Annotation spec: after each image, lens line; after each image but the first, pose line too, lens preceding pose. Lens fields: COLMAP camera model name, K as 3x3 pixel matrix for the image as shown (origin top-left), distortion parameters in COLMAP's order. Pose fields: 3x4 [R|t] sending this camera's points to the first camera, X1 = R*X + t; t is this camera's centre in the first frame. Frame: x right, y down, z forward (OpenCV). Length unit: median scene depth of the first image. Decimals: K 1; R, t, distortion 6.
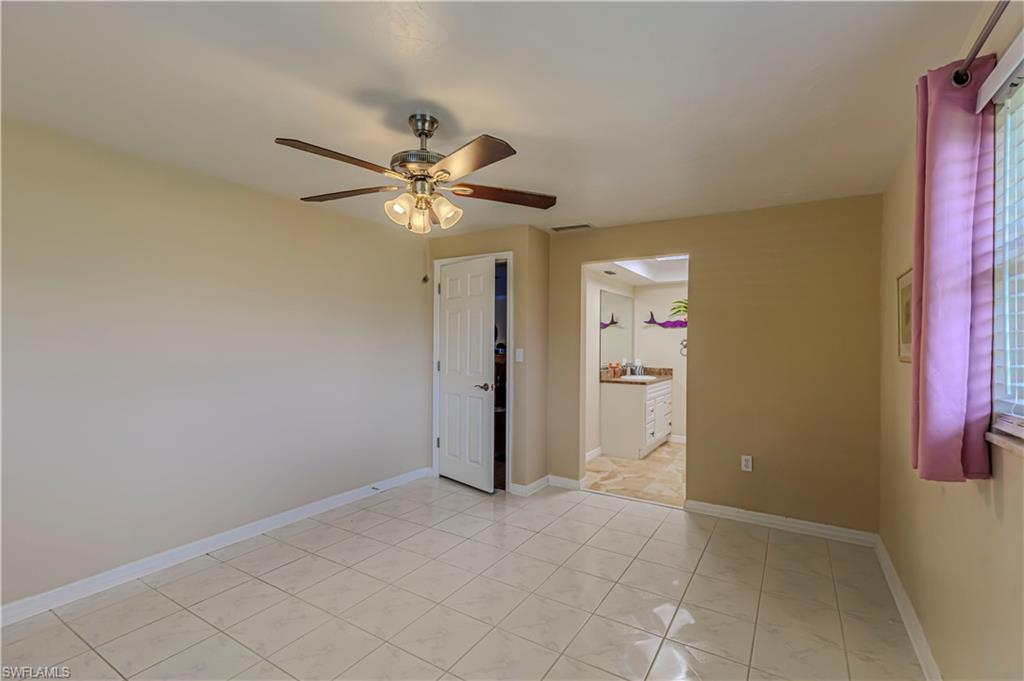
lens RADIAL K [[465.5, 0, 515.9], [0, 465.5, 340.0], [0, 0, 1]] dist [0.014147, -0.000083]
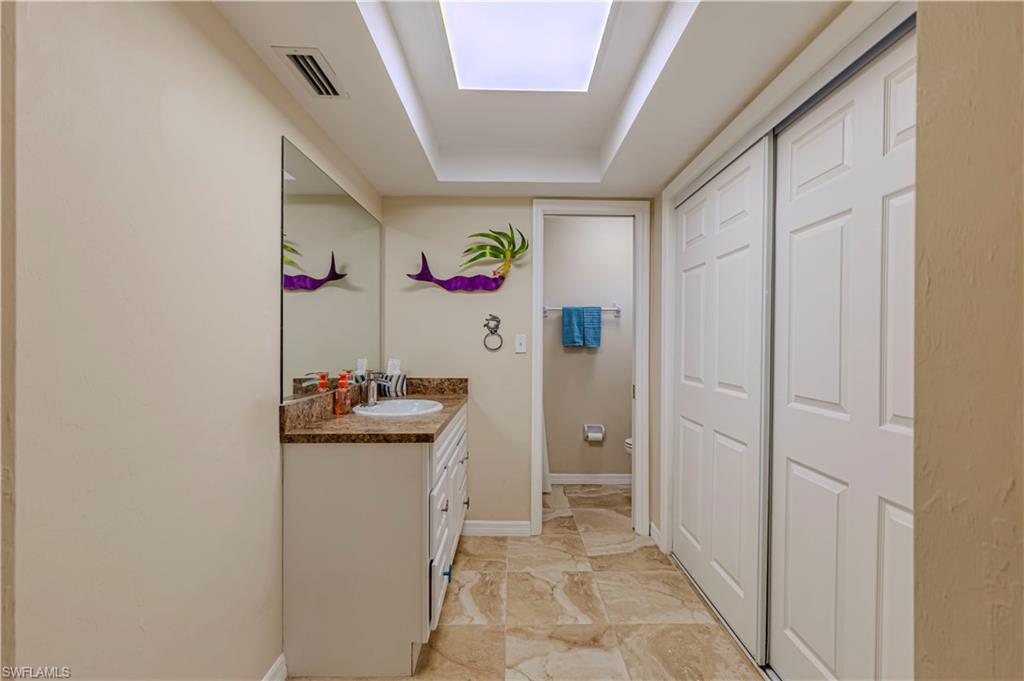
lens RADIAL K [[465.5, 0, 519.8], [0, 465.5, 340.5], [0, 0, 1]] dist [0.014147, -0.000083]
pose [[0.845796, -0.003854, 0.533492, 0.130419], [-0.000876, 0.999963, 0.008613, 0.018939], [-0.533505, -0.007752, 0.845761, 0.575308]]
